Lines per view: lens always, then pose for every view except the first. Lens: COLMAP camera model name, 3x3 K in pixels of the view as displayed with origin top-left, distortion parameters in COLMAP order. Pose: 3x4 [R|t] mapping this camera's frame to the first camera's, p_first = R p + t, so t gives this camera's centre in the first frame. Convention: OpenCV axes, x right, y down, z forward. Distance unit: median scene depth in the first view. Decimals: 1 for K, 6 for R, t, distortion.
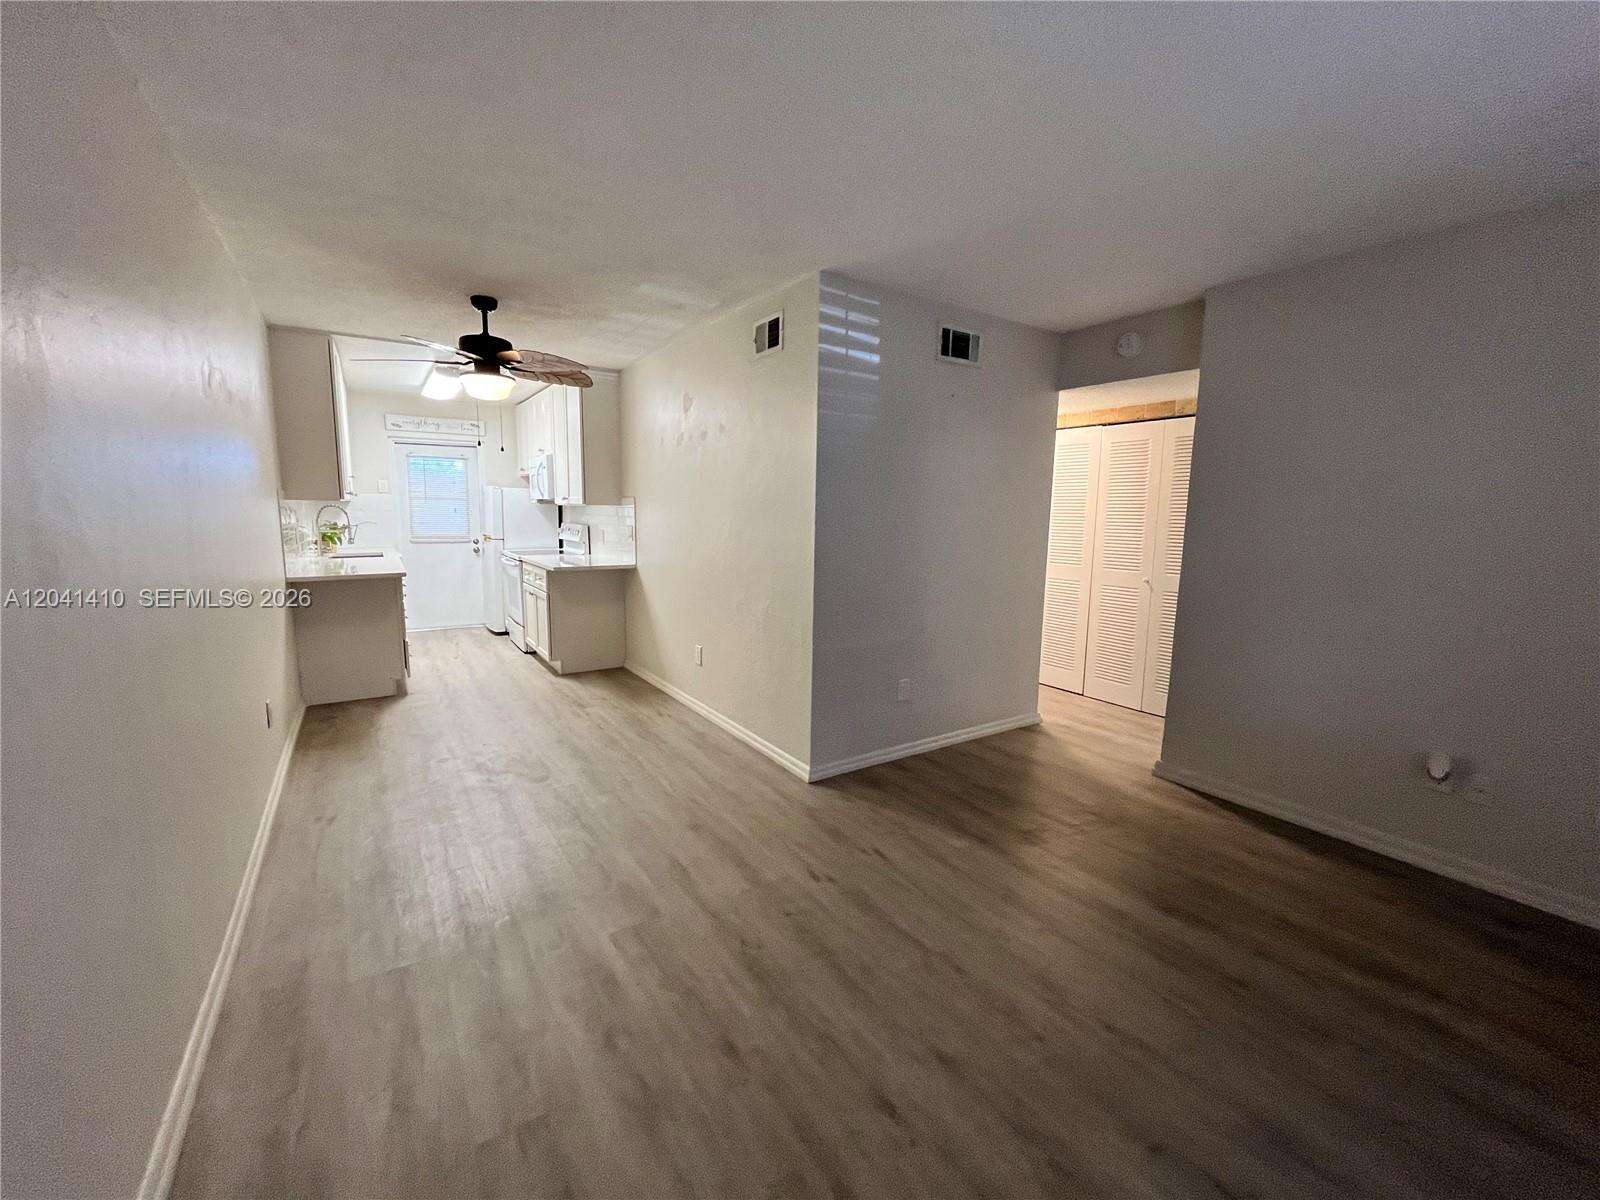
lens RADIAL K [[646.1, 0, 793.3], [0, 646.1, 600.2], [0, 0, 1]] dist [-0.002473, -0.000142]
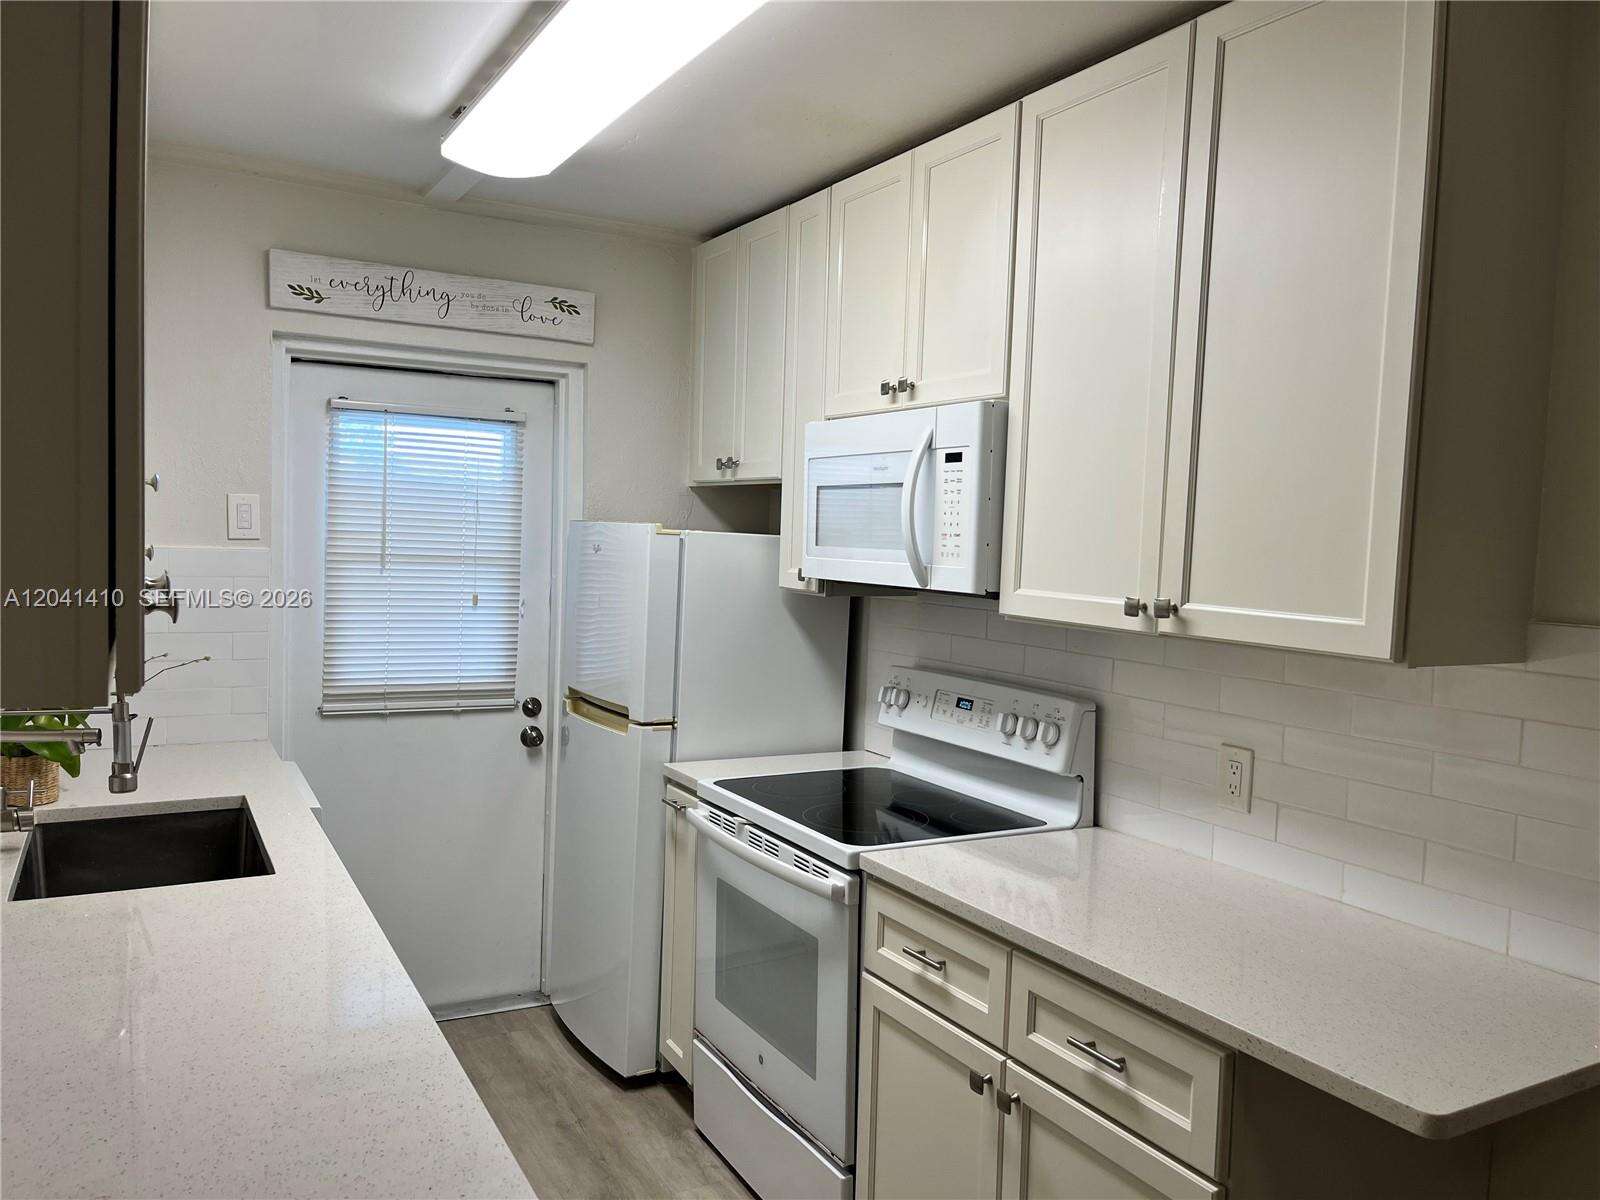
lens RADIAL K [[1199.1, 0, 804.0], [0, 1199.1, 601.5], [0, 0, 1]] dist [0.016655, 0.001896]
pose [[0.998028, 0.023926, -0.058037, -0.364580], [-0.028500, 0.996443, -0.079306, -0.105603], [0.055933, 0.080804, 0.995159, 0.506508]]
